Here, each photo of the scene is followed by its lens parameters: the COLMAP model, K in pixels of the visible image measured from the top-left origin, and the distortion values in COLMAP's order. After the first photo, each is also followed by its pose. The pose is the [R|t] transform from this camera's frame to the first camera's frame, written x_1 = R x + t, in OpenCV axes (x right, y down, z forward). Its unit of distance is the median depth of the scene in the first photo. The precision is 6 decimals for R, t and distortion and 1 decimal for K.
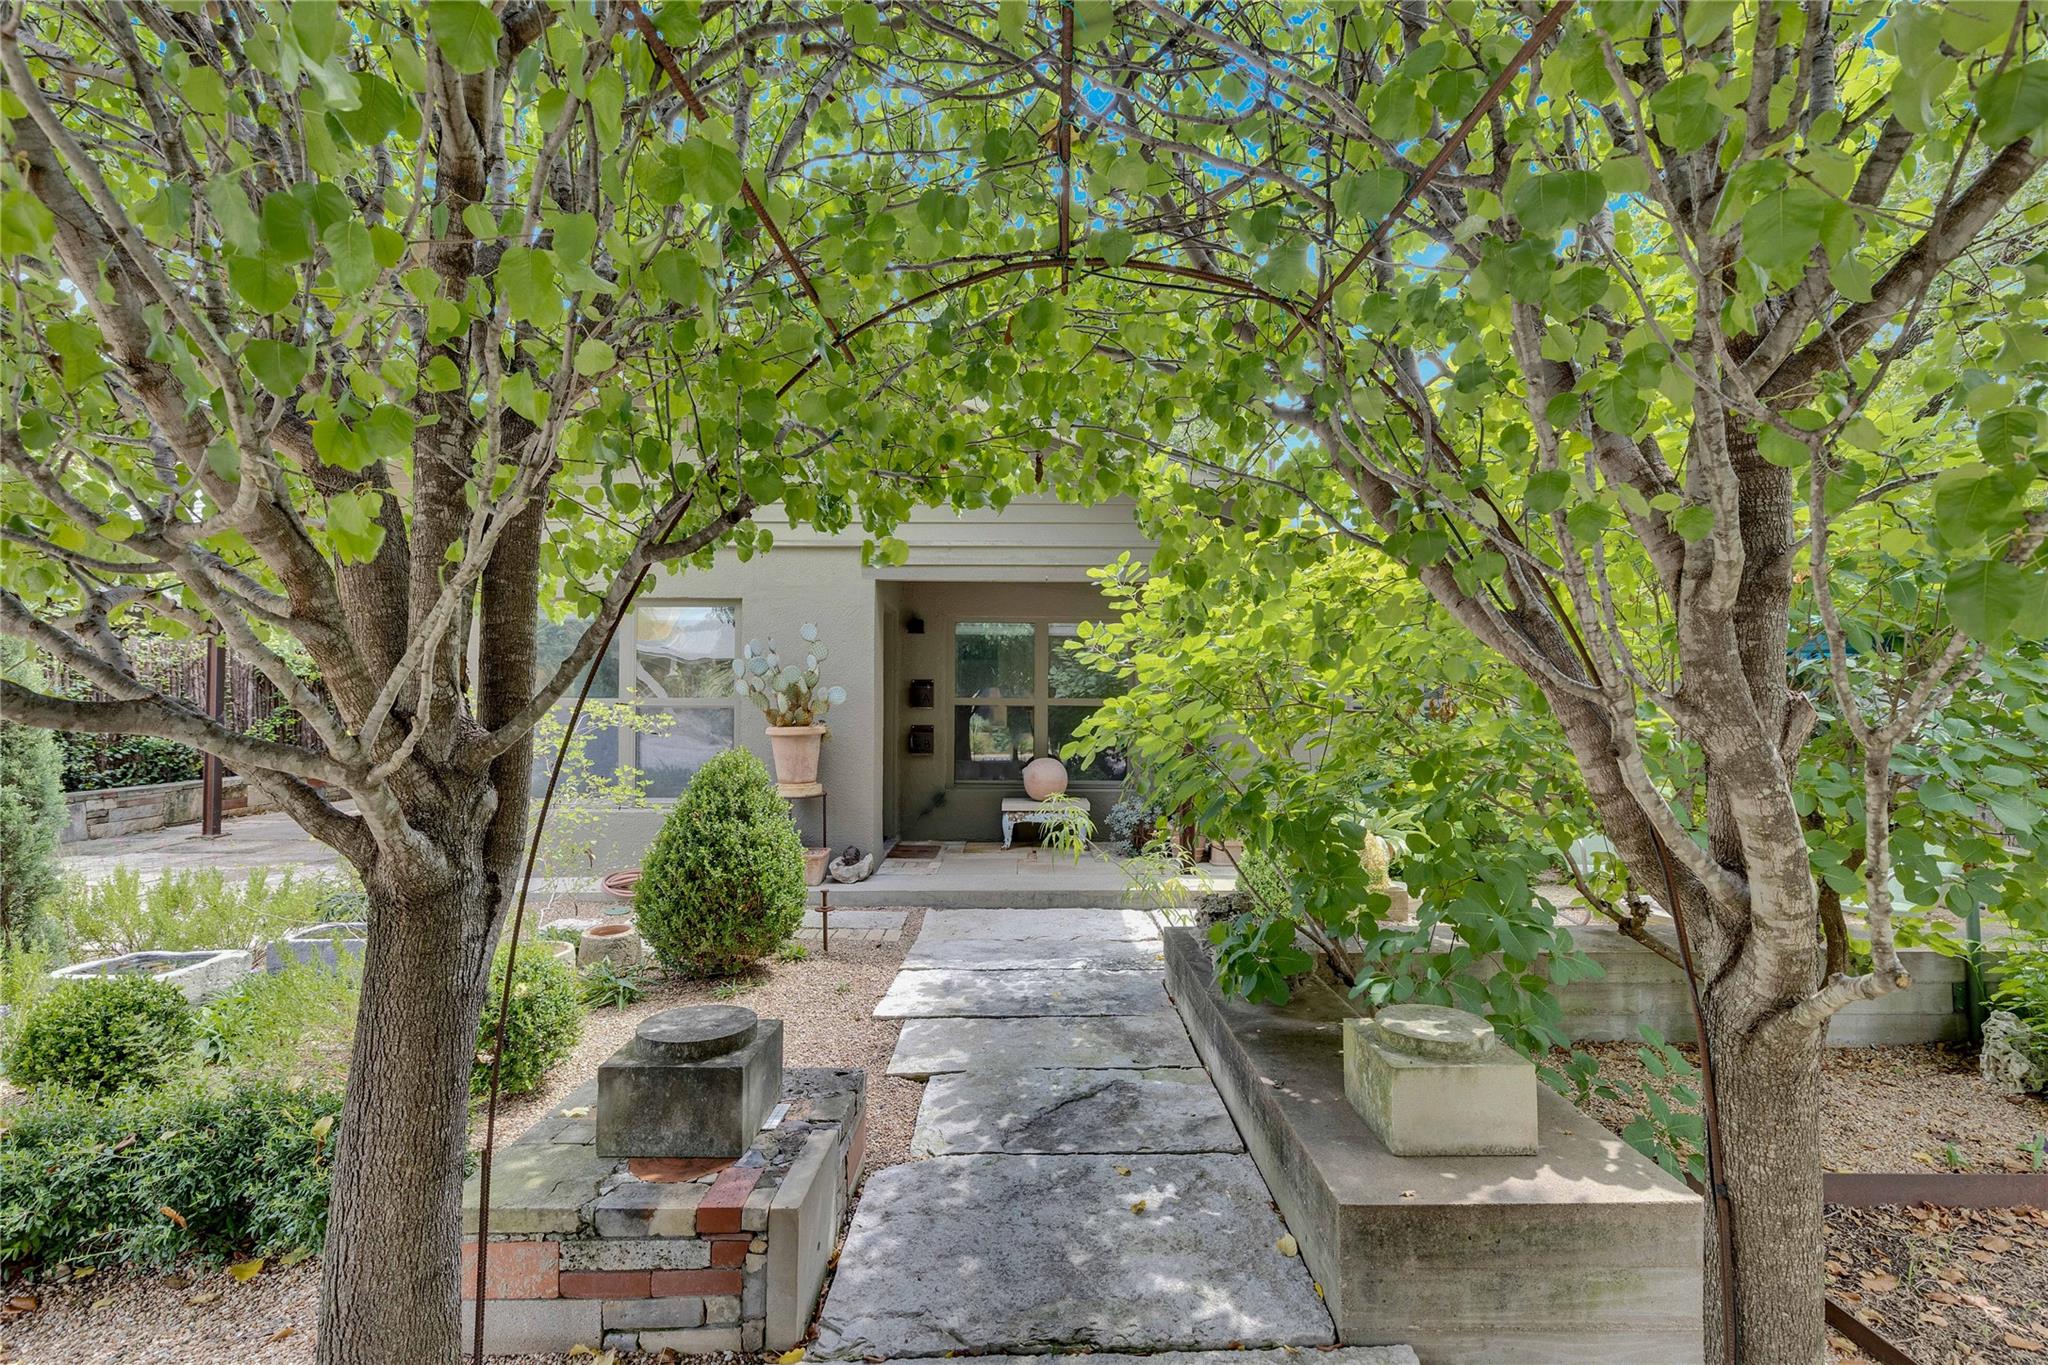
lens RADIAL K [[913.4, 0, 1026.4], [0, 913.4, 678.8], [0, 0, 1]] dist [0.006428, -0.001632]
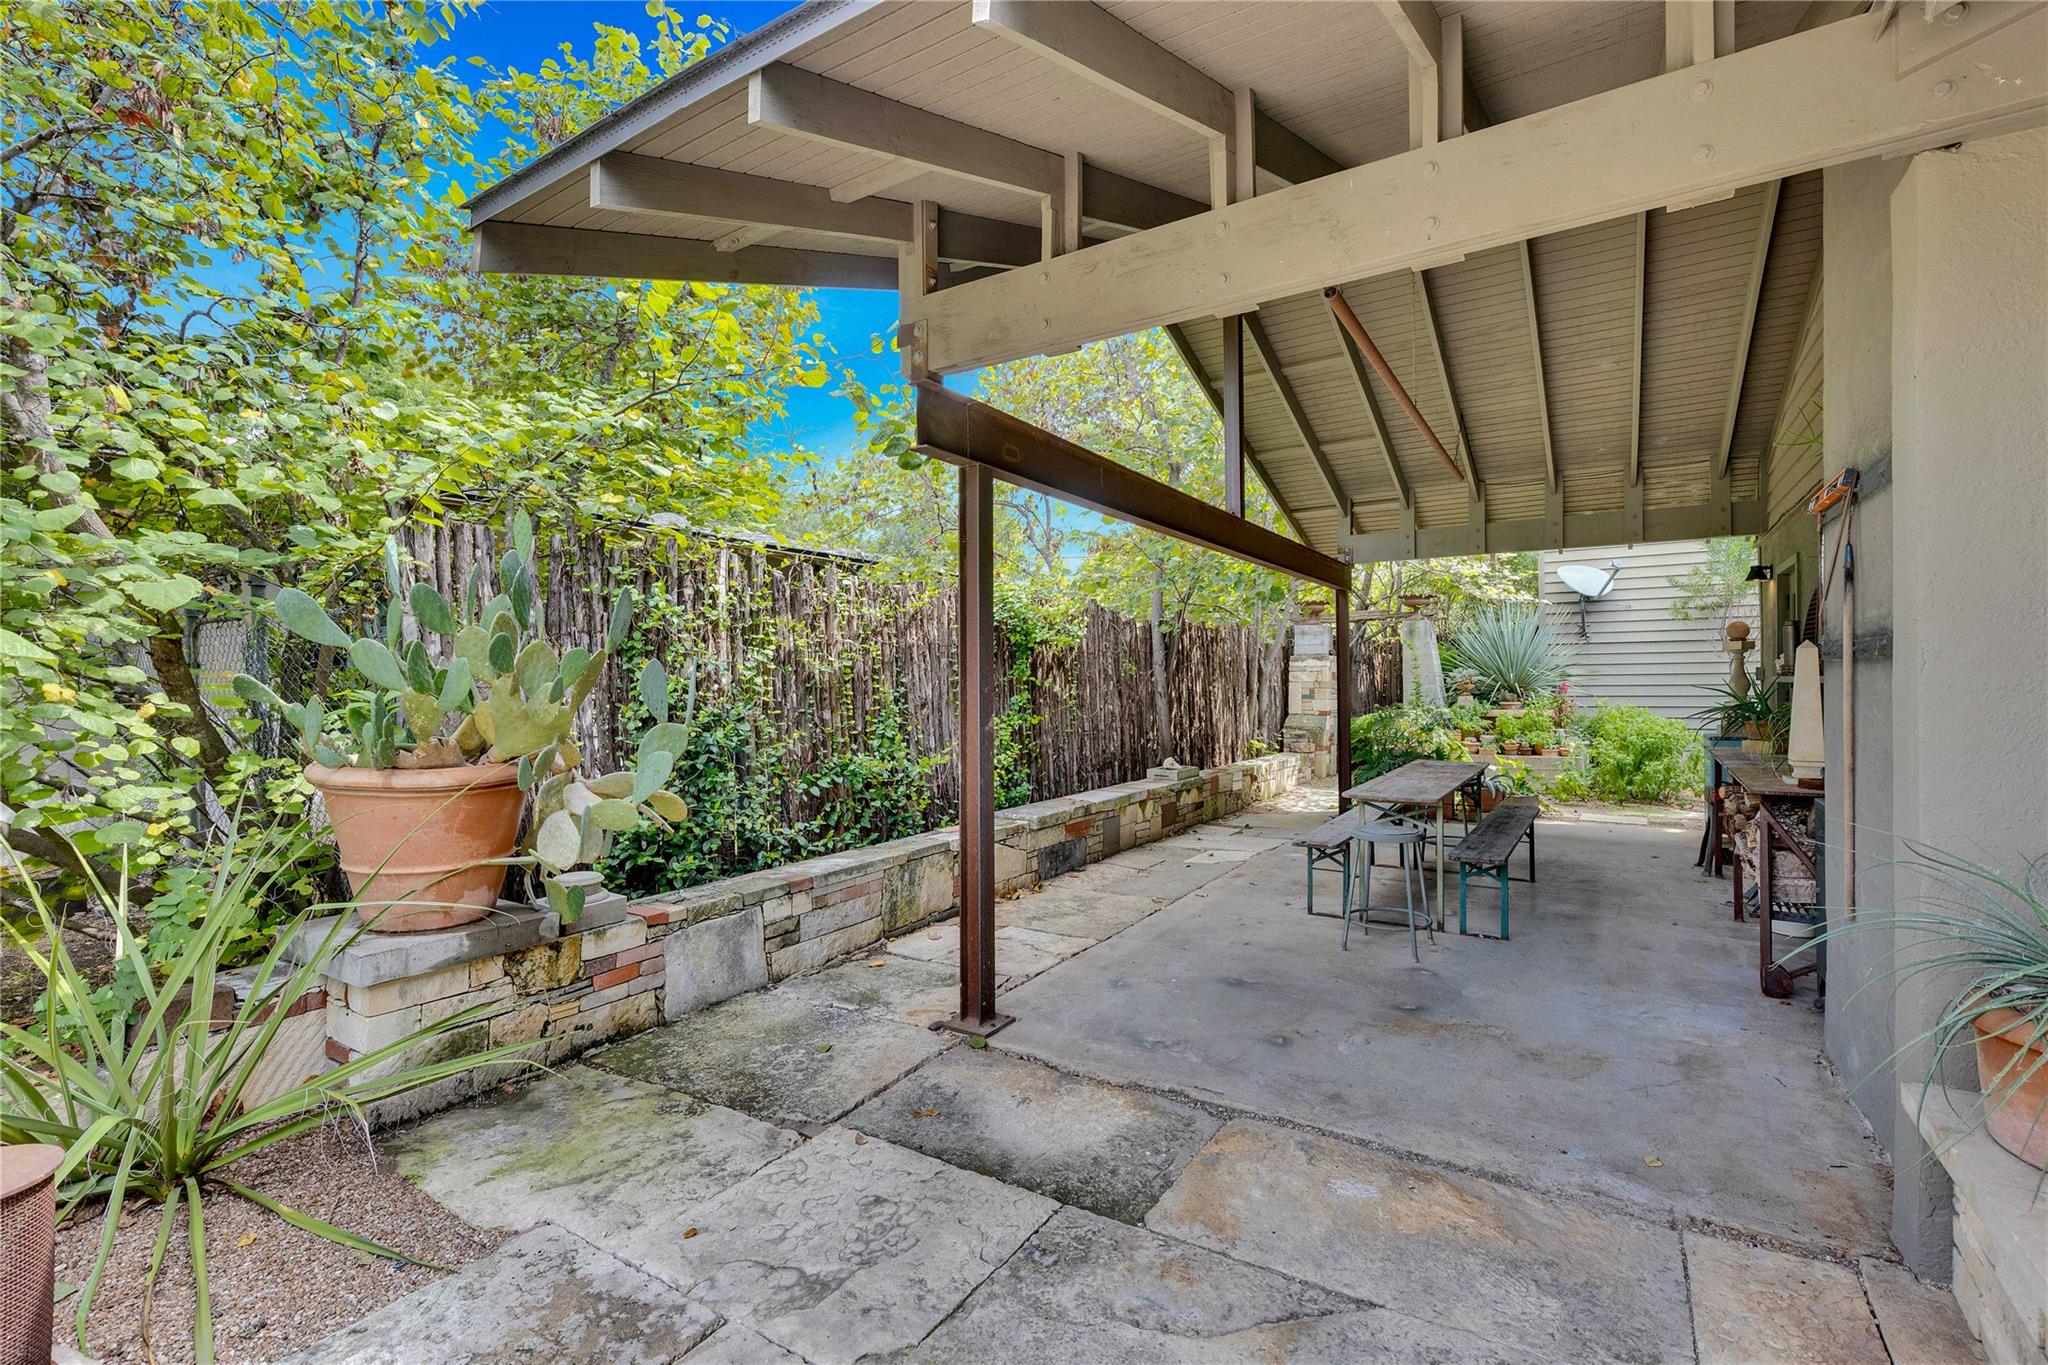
lens RADIAL K [[913.4, 0, 1018.2], [0, 913.4, 681.3], [0, 0, 1]] dist [0.006428, -0.001632]
pose [[0.834944, -0.008008, -0.550277, -0.606692], [0.021392, 0.999611, 0.017911, 0.013607], [0.549920, -0.026726, 0.834790, 0.631742]]
